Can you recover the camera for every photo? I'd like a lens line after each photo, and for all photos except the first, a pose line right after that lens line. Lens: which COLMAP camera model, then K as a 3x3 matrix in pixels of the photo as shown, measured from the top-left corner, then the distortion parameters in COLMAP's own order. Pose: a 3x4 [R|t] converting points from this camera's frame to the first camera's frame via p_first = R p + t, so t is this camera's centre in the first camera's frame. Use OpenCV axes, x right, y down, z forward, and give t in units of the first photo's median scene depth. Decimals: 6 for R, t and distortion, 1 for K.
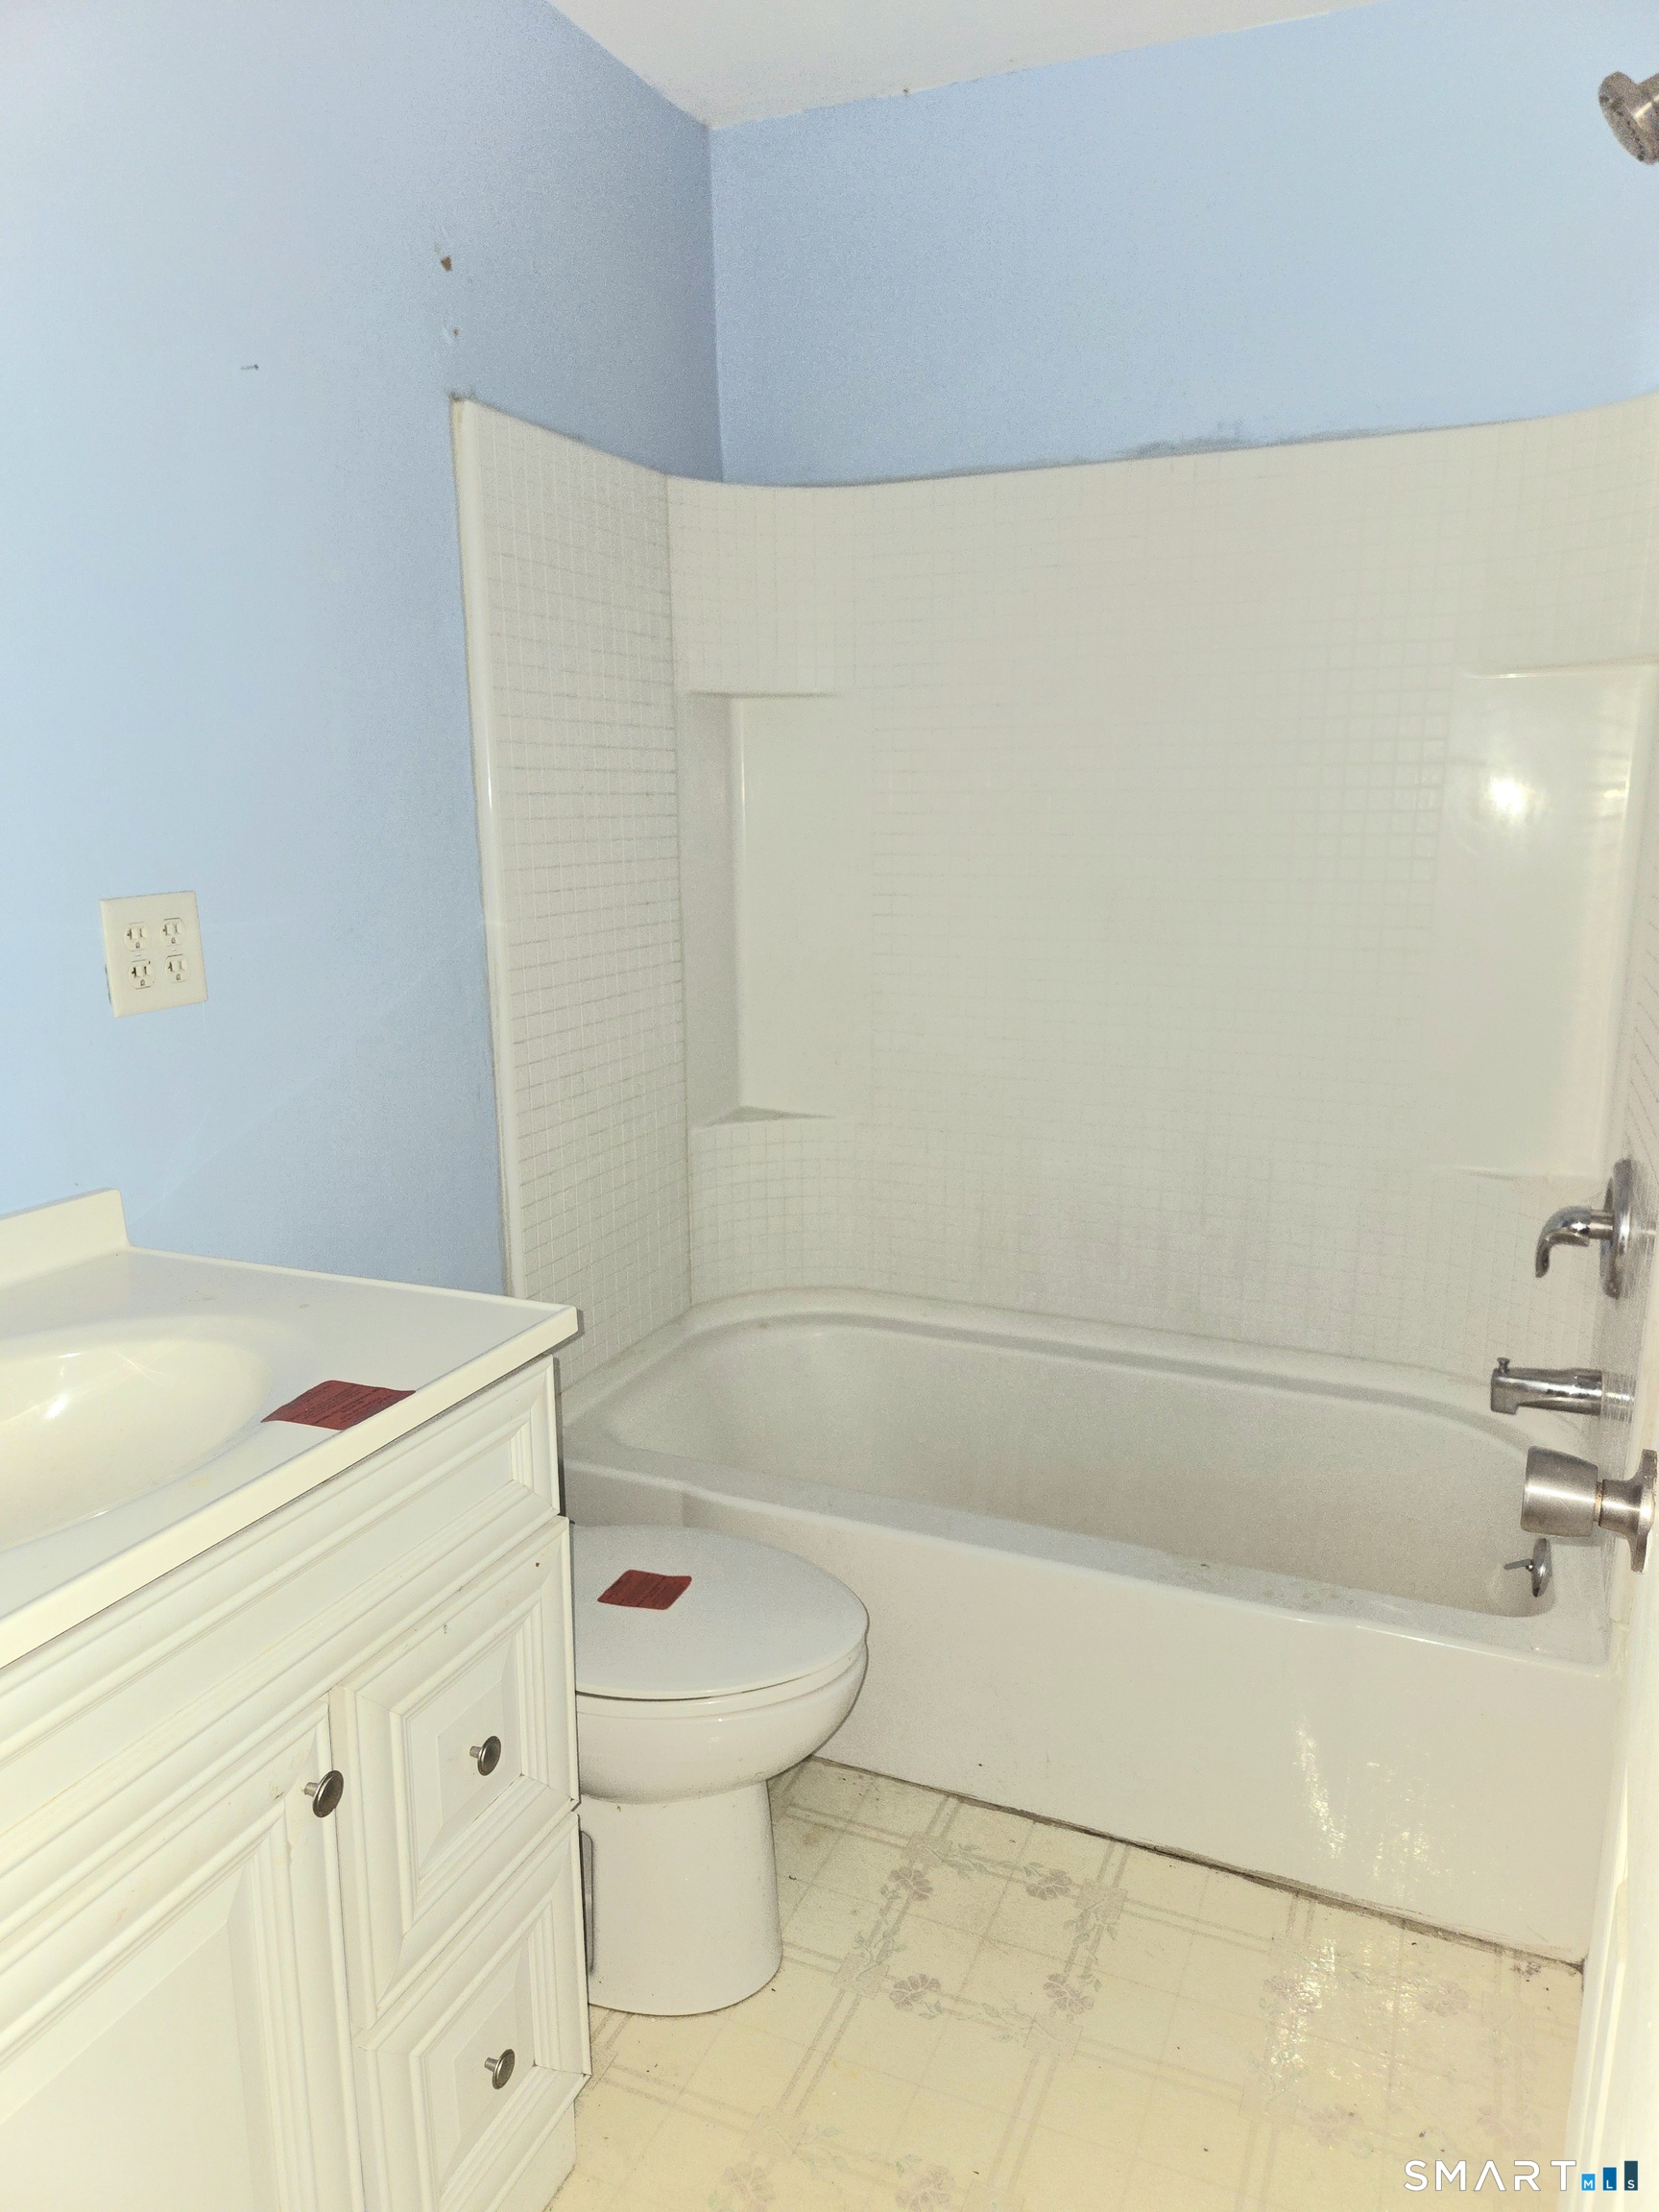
lens RADIAL K [[1479.3, 0, 824.1], [0, 1479.3, 1107.8], [0, 0, 1]] dist [0.052448, -0.035843]
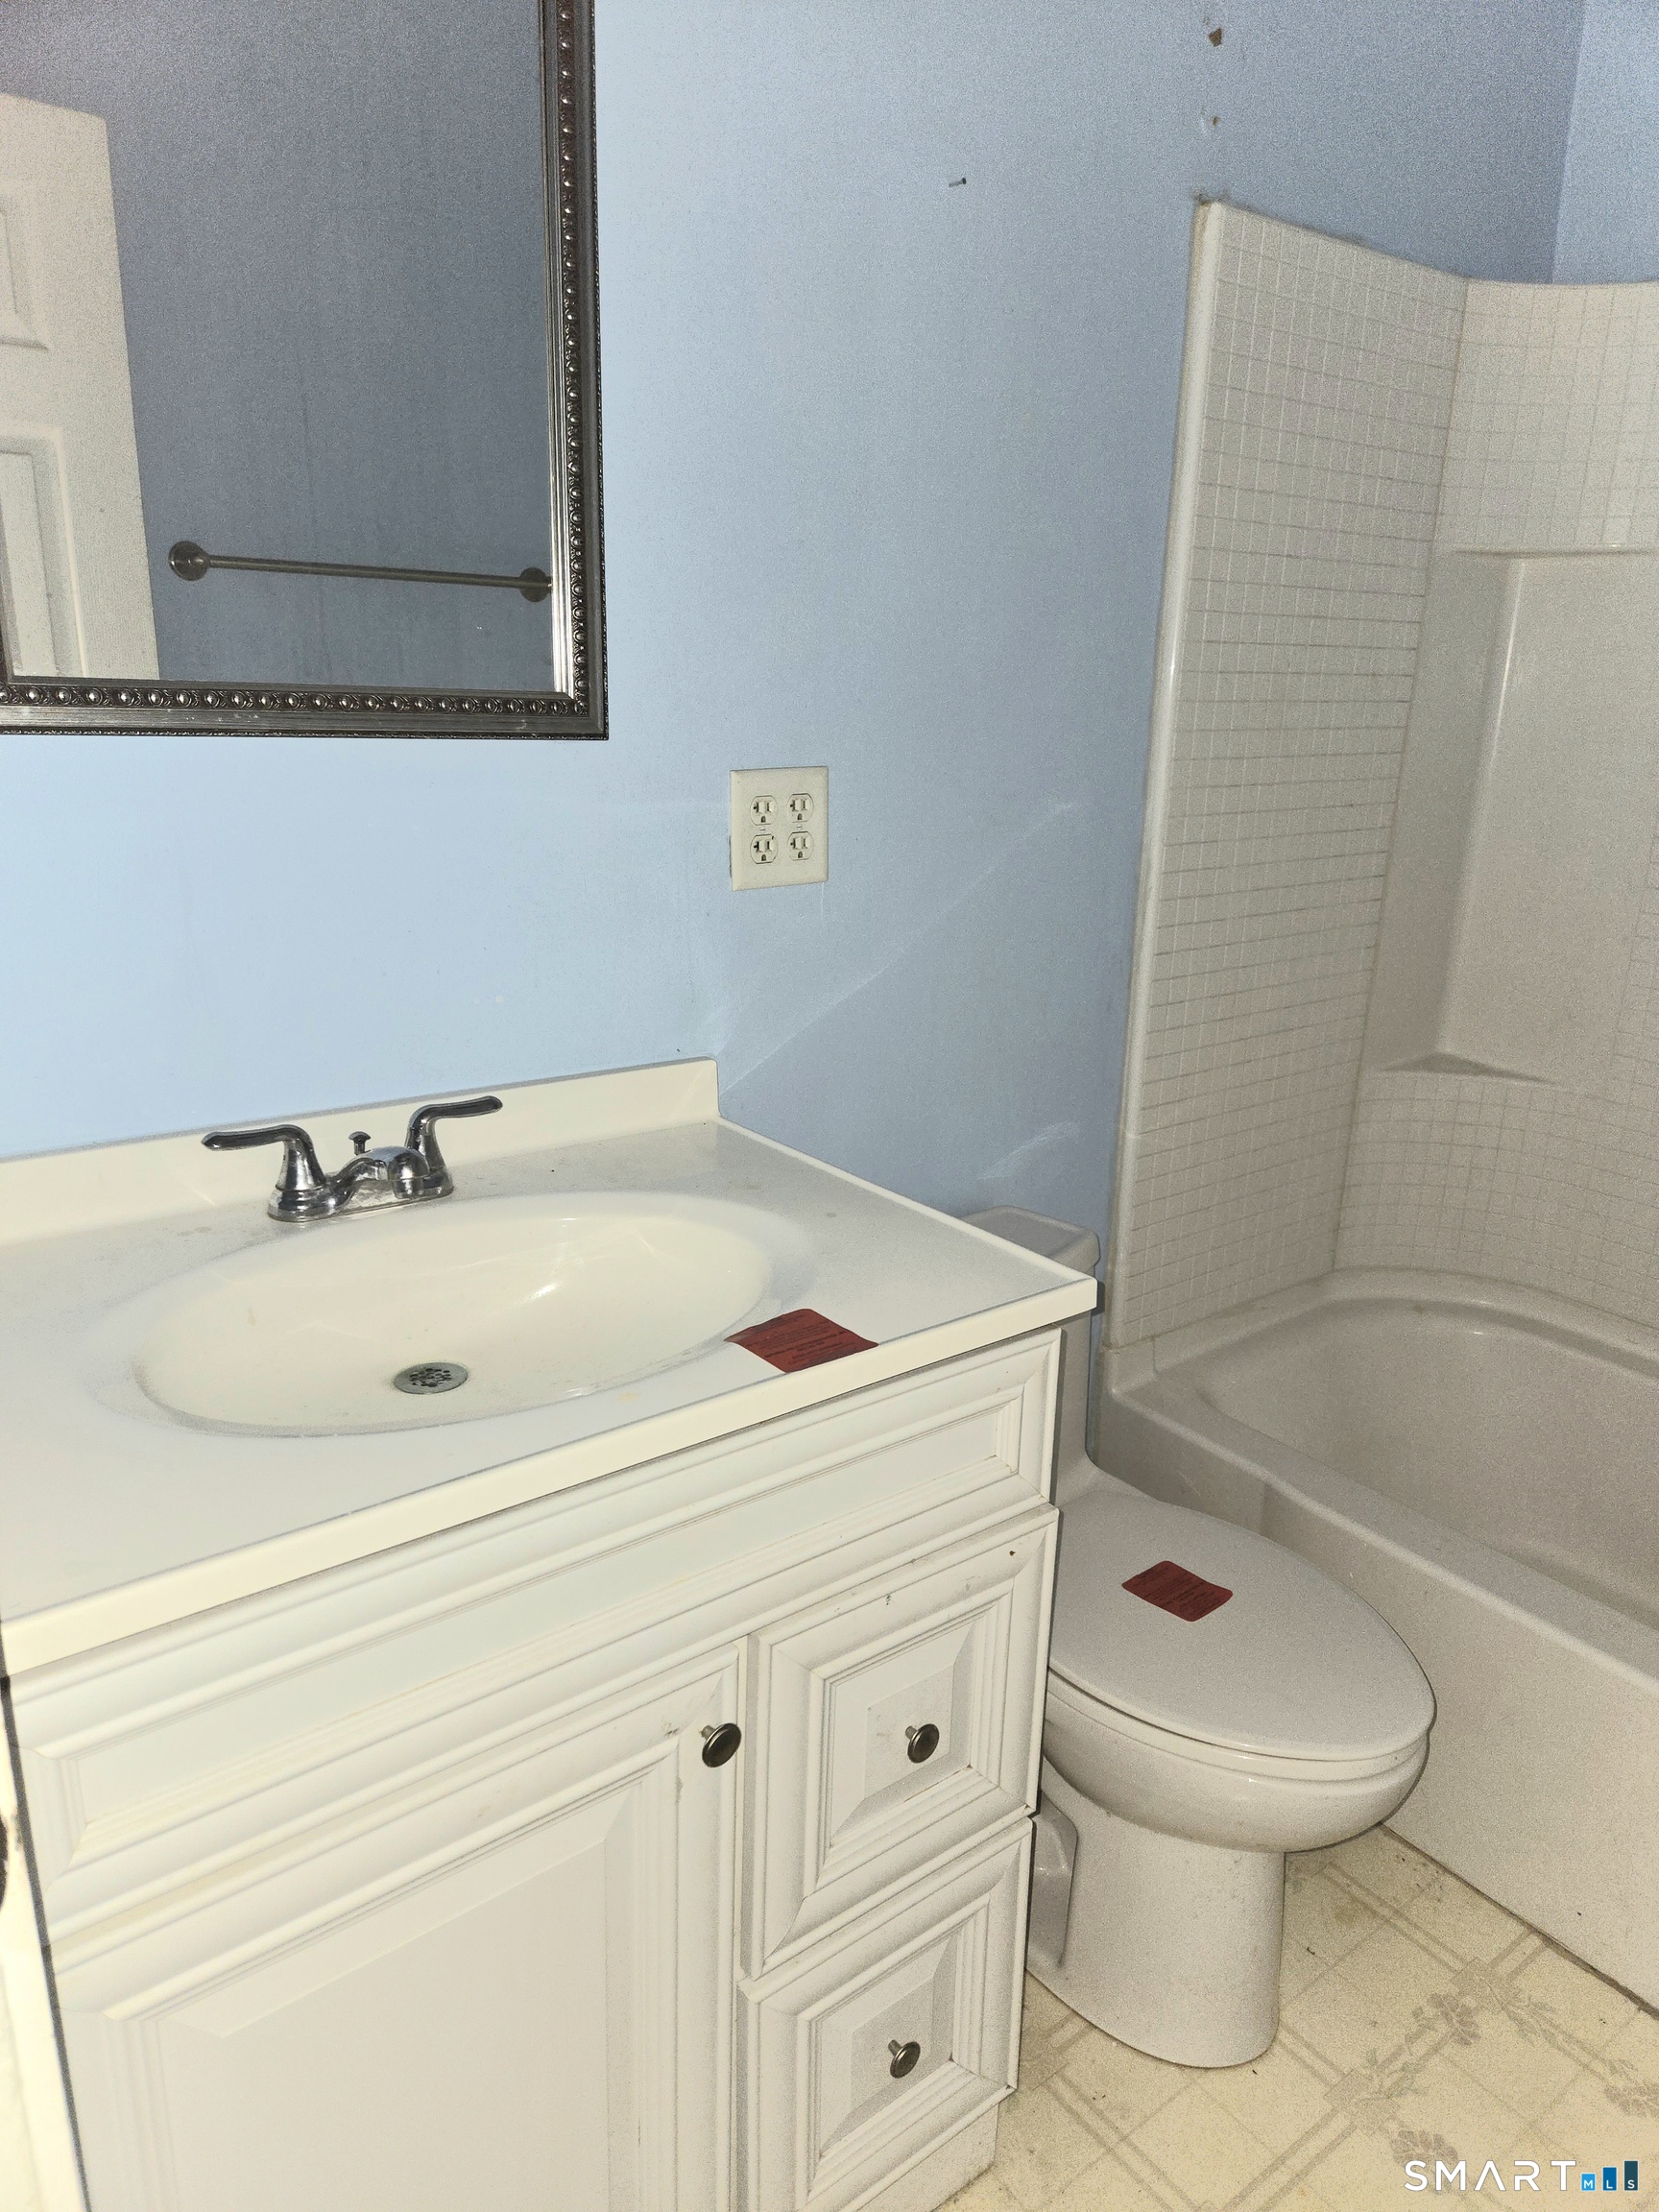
lens RADIAL K [[1479.3, 0, 851.8], [0, 1479.3, 1123.2], [0, 0, 1]] dist [0.052448, -0.035843]
pose [[0.880735, 0.162179, -0.444977, 0.060807], [-0.123981, 0.985729, 0.113870, -0.028595], [0.457094, -0.045121, 0.888273, 0.140302]]
